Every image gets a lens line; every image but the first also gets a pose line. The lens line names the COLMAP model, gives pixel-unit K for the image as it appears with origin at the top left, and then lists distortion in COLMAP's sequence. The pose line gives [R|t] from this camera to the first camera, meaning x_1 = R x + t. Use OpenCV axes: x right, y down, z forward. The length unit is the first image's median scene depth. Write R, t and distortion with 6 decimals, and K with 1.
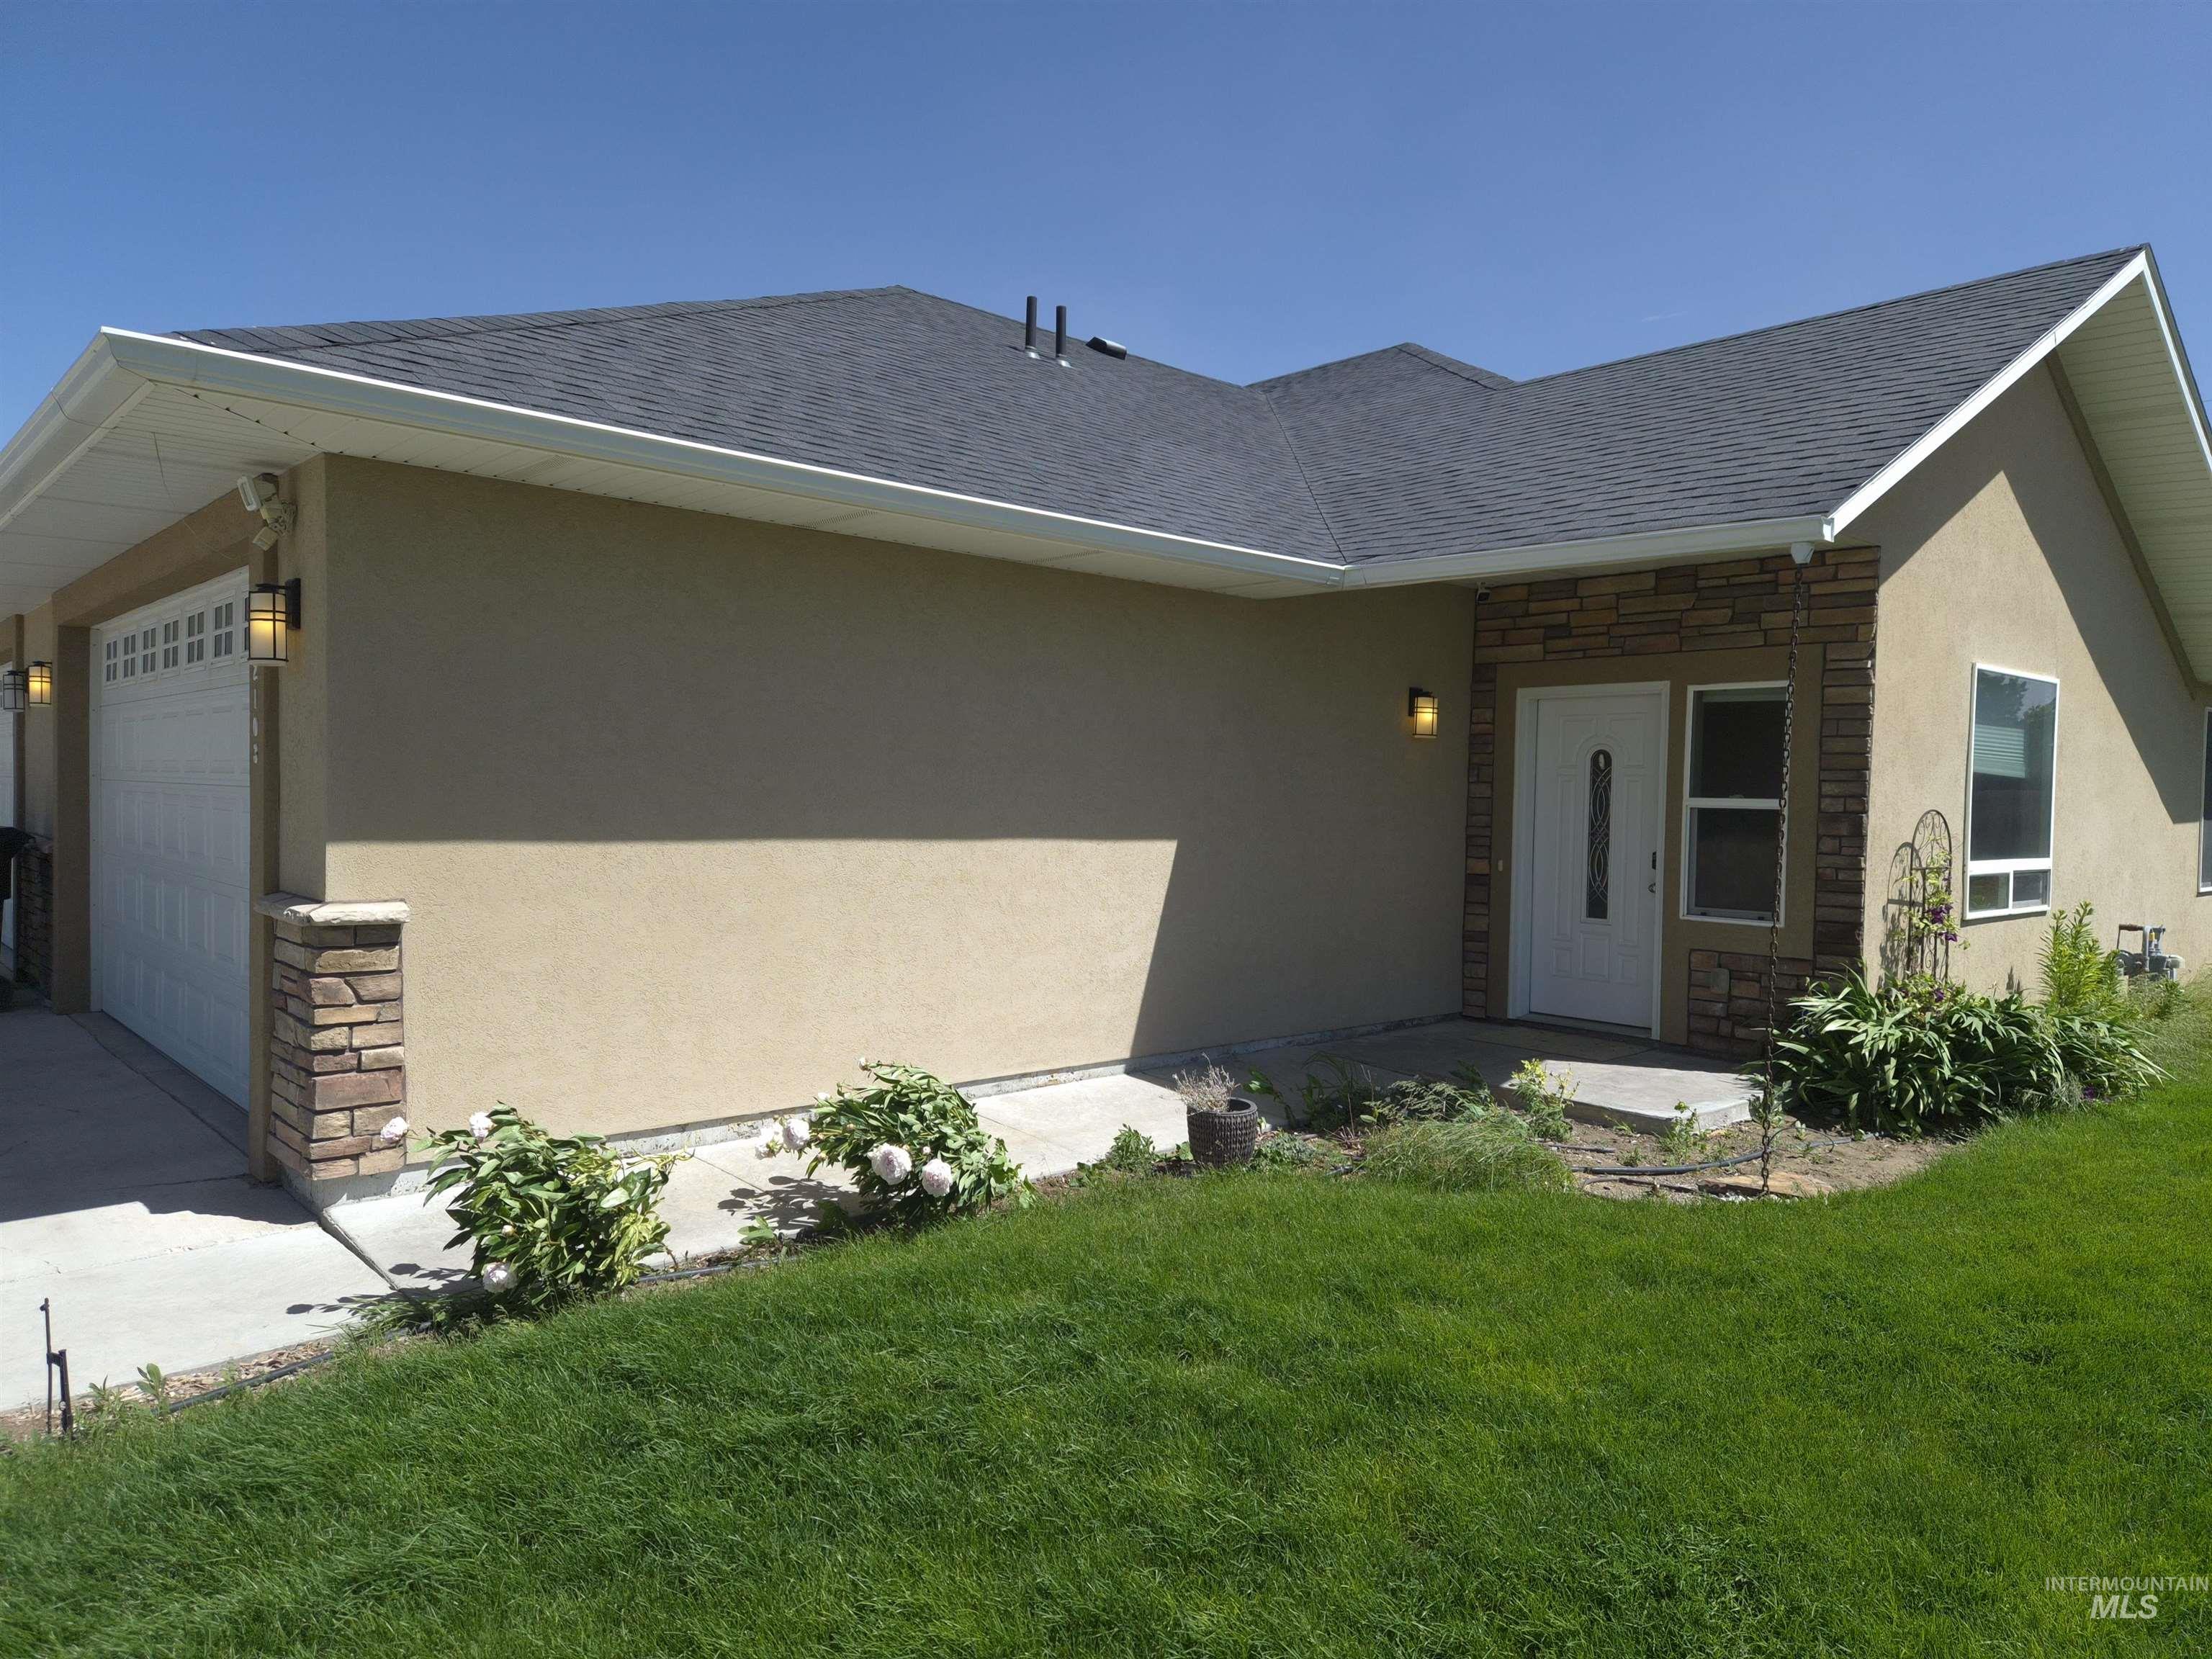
lens RADIAL K [[1516.5, 0, 1104.3], [0, 1516.5, 839.8], [0, 0, 1]] dist [0.090699, -0.079007]
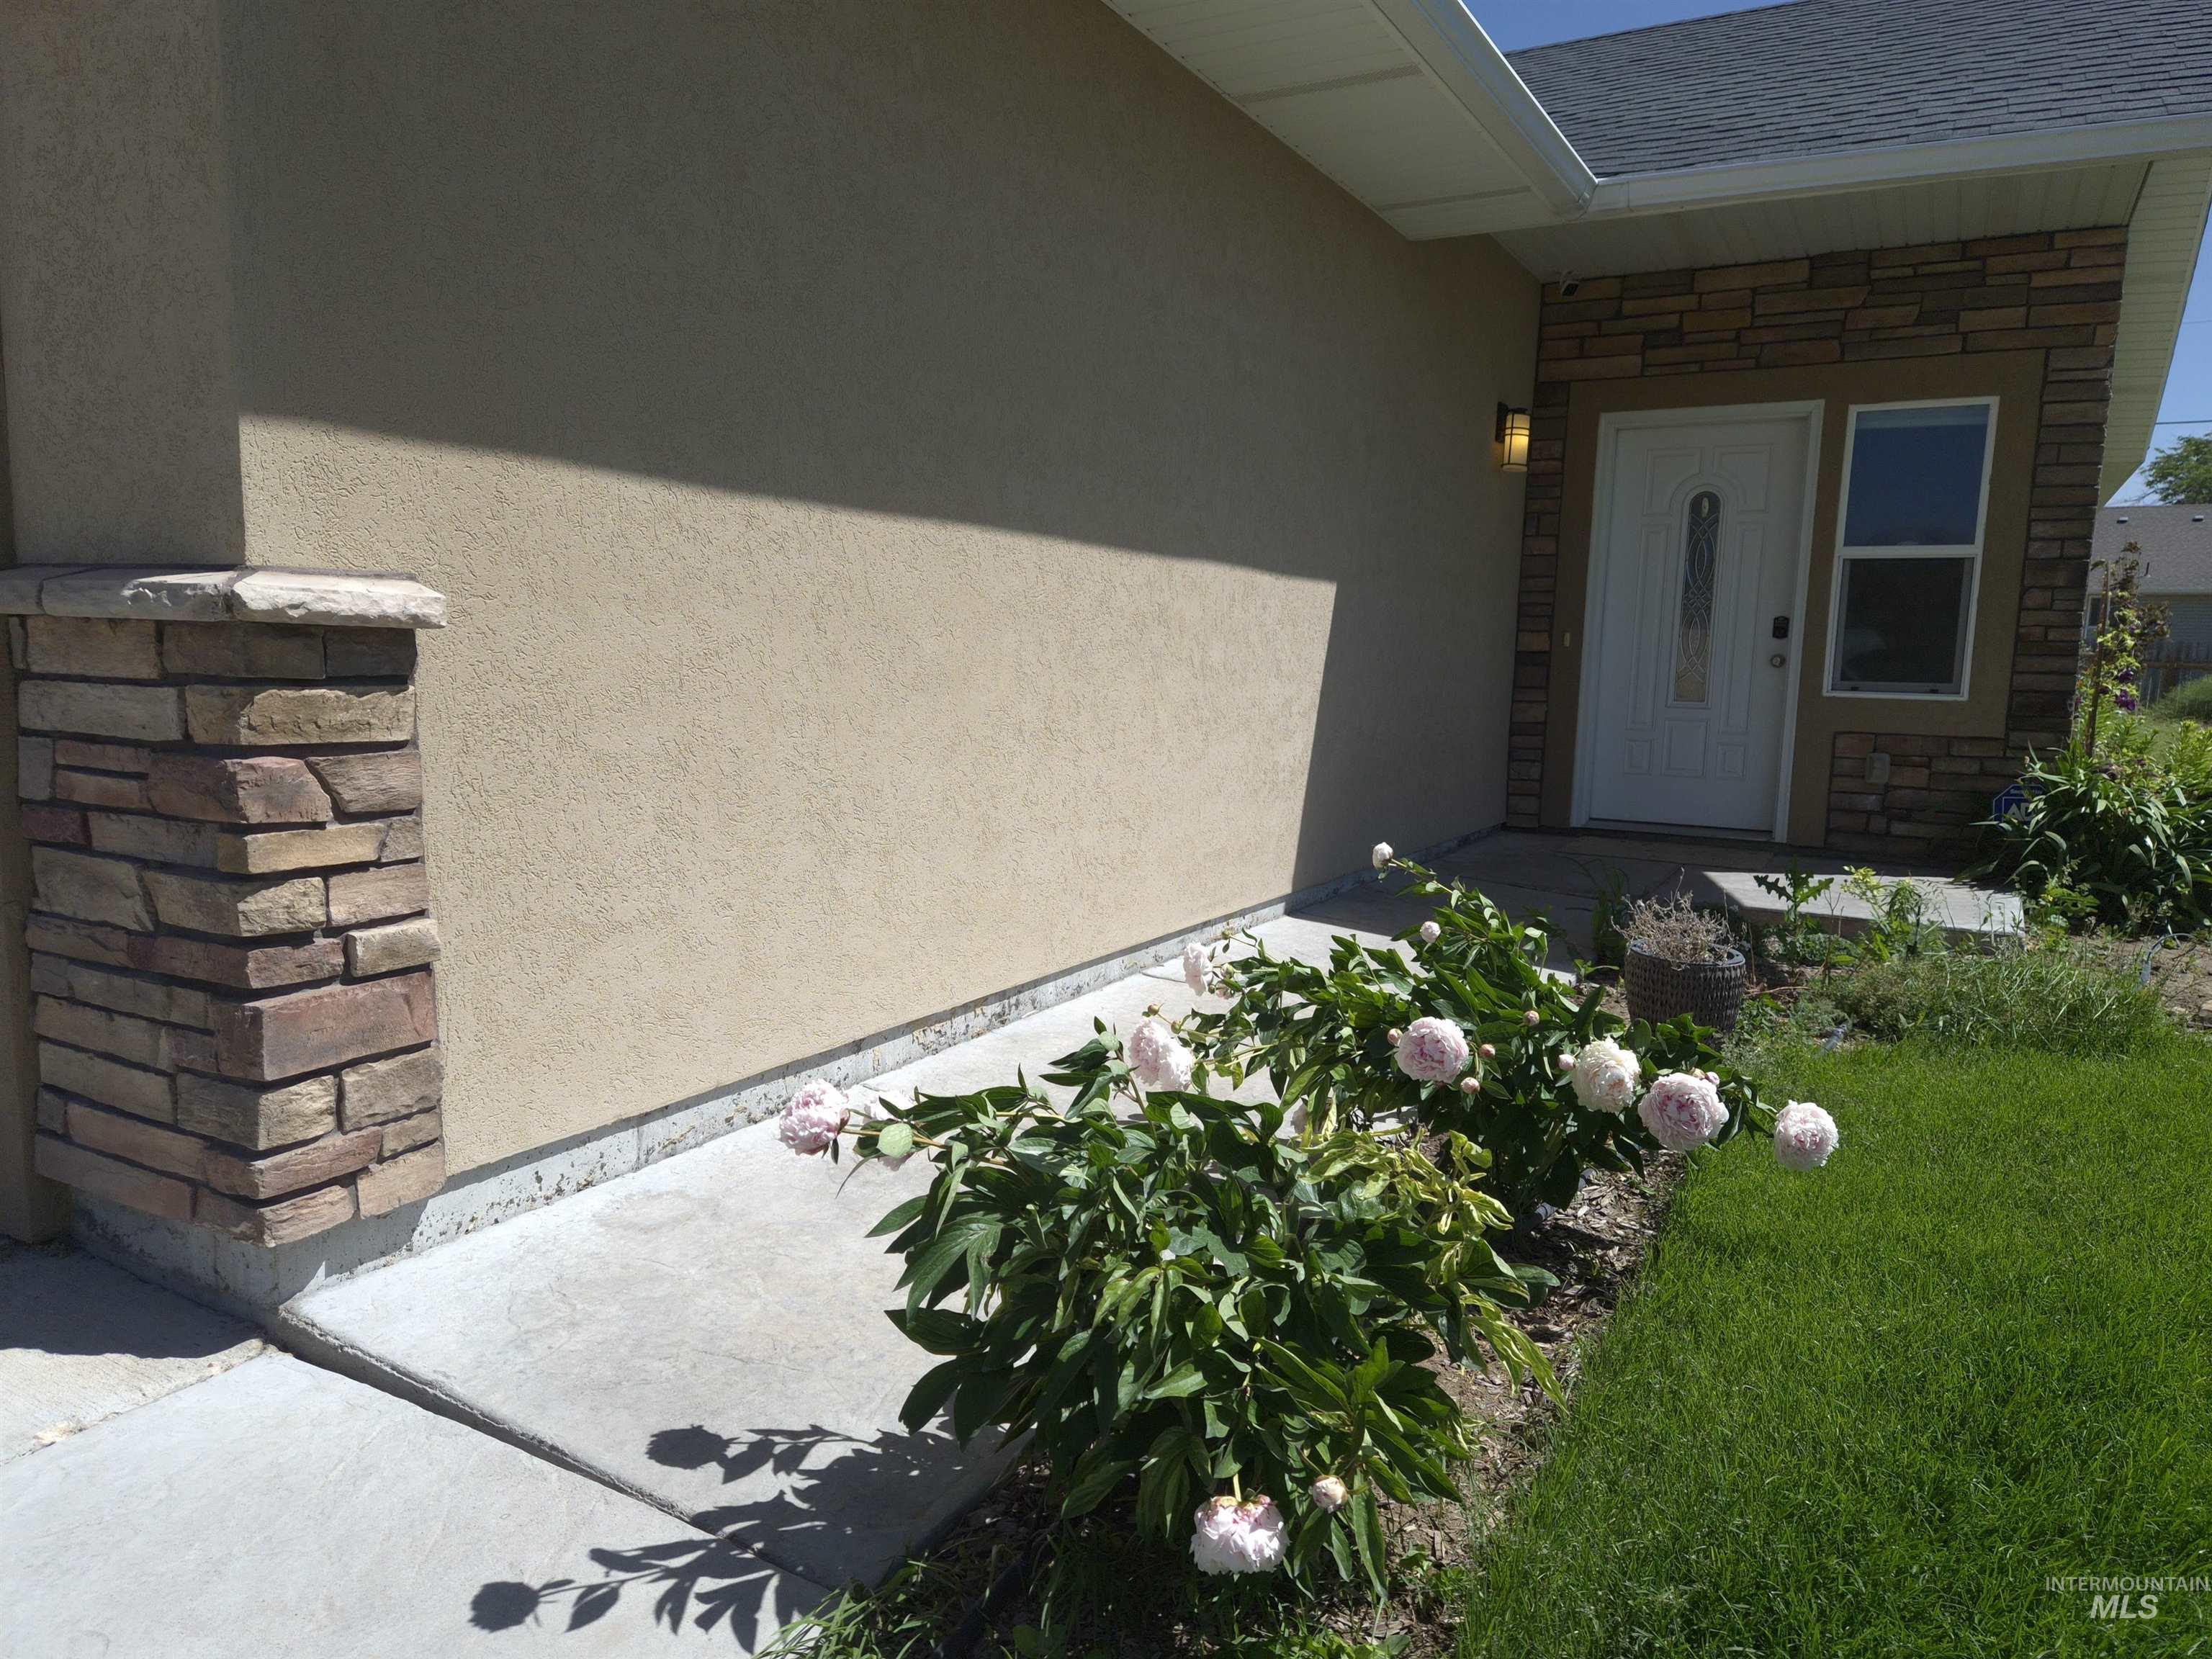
lens RADIAL K [[1516.5, 0, 1104.3], [0, 1516.5, 839.8], [0, 0, 1]] dist [0.090699, -0.079007]
pose [[0.948658, -0.034972, 0.314365, -0.277048], [0.002502, 0.994668, 0.103102, 0.045578], [-0.316294, -0.097022, 0.943687, 0.358491]]
